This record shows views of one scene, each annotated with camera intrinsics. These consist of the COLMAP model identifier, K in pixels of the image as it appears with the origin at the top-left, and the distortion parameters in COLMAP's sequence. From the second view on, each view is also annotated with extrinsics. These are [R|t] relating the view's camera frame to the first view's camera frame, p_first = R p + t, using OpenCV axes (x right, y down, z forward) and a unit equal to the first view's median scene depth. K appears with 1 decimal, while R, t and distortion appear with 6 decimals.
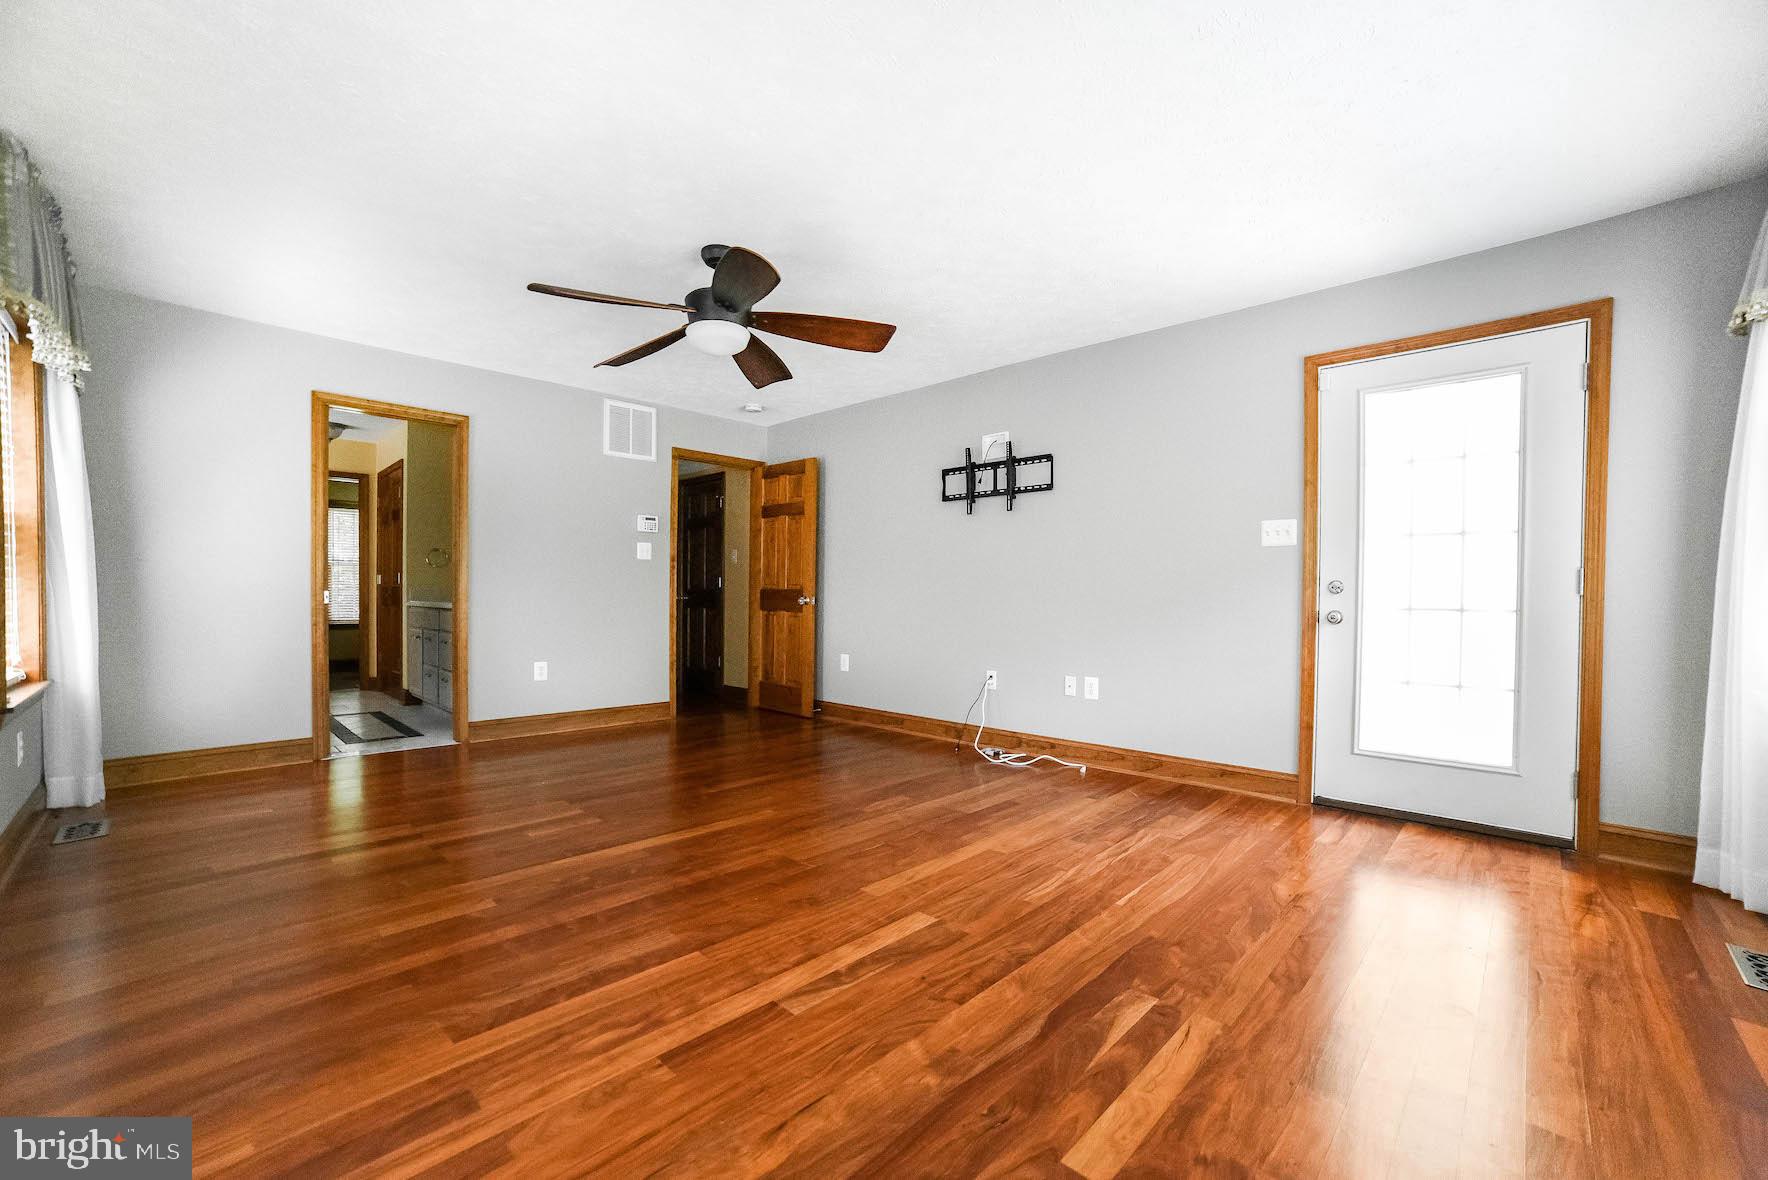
lens RADIAL K [[732.9, 0, 887.4], [0, 732.9, 609.5], [0, 0, 1]] dist [-0.051922, 0.000173]
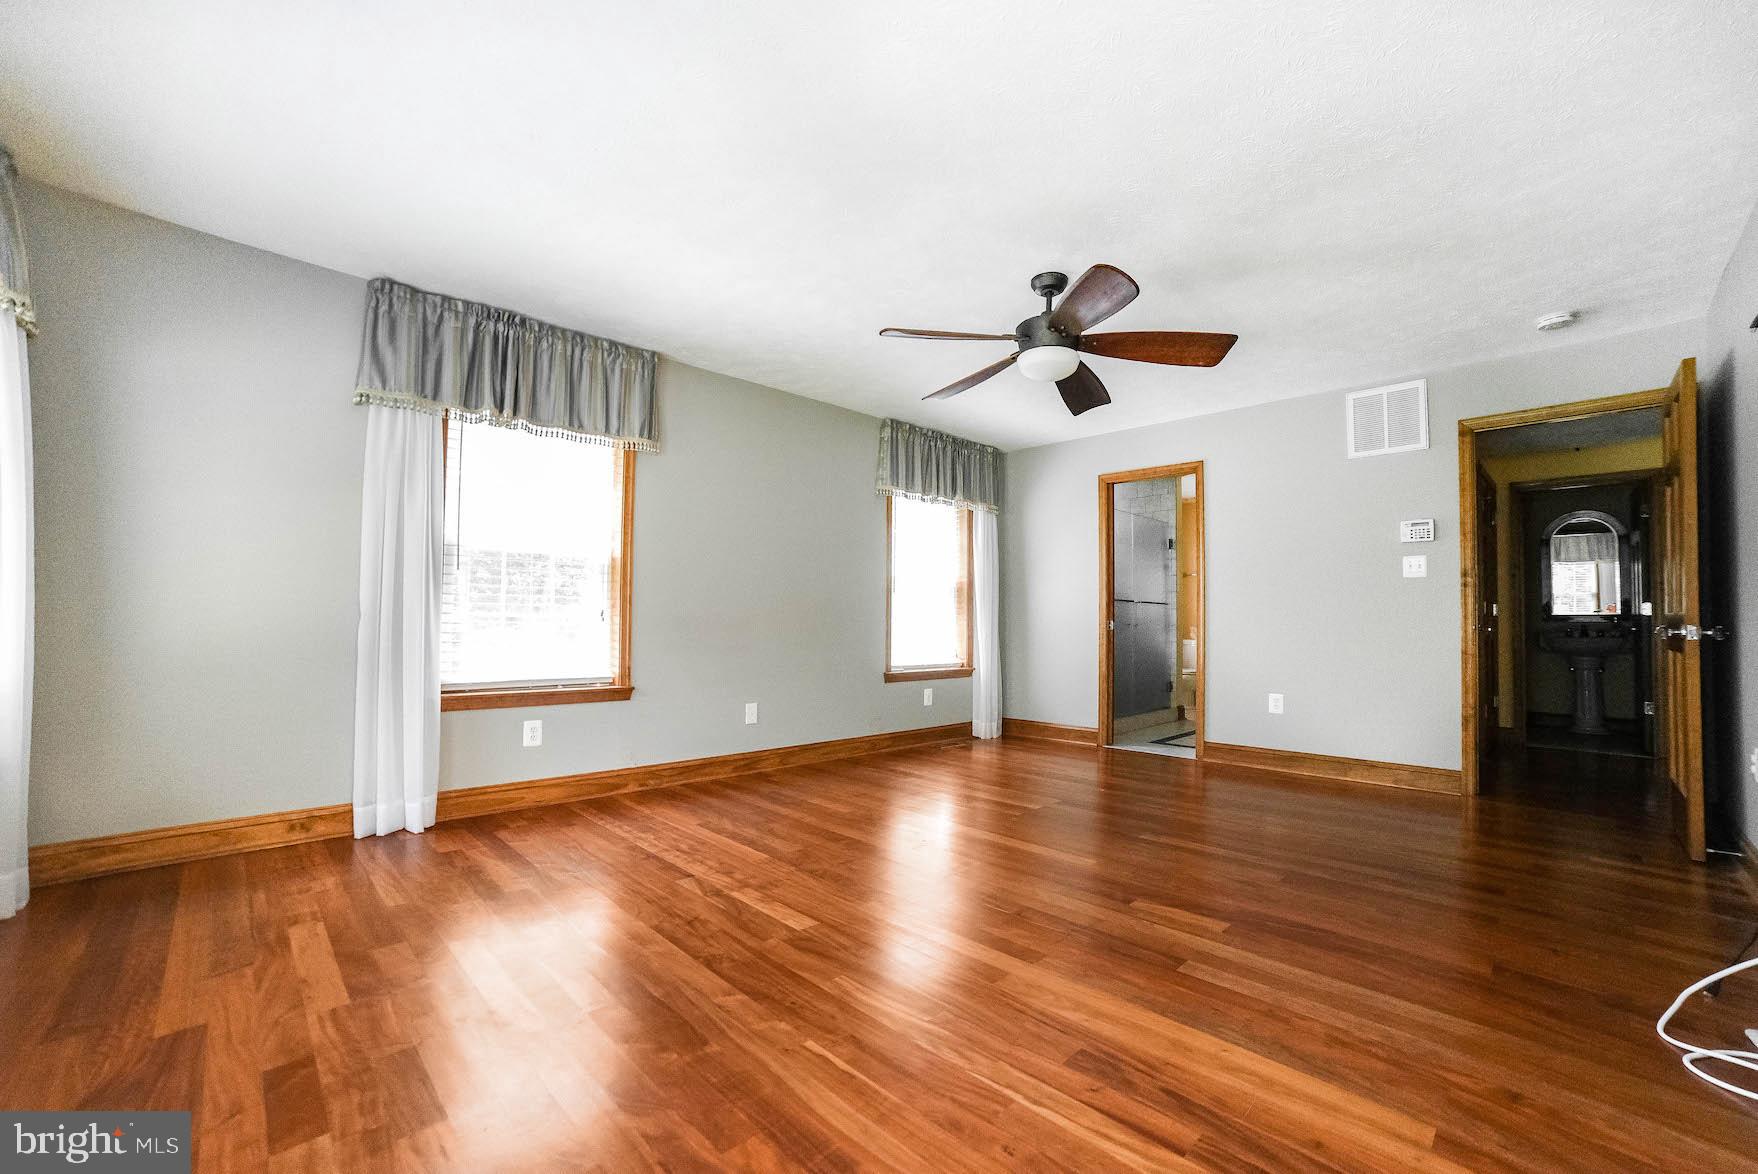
lens RADIAL K [[728.7, 0, 882.4], [0, 728.7, 606.4], [0, 0, 1]] dist [-0.051922, 0.000173]
pose [[-0.068438, -0.035325, -0.997030, 0.635919], [-0.027441, 0.999061, -0.033514, 0.003673], [0.997278, 0.025066, -0.069343, 0.691283]]
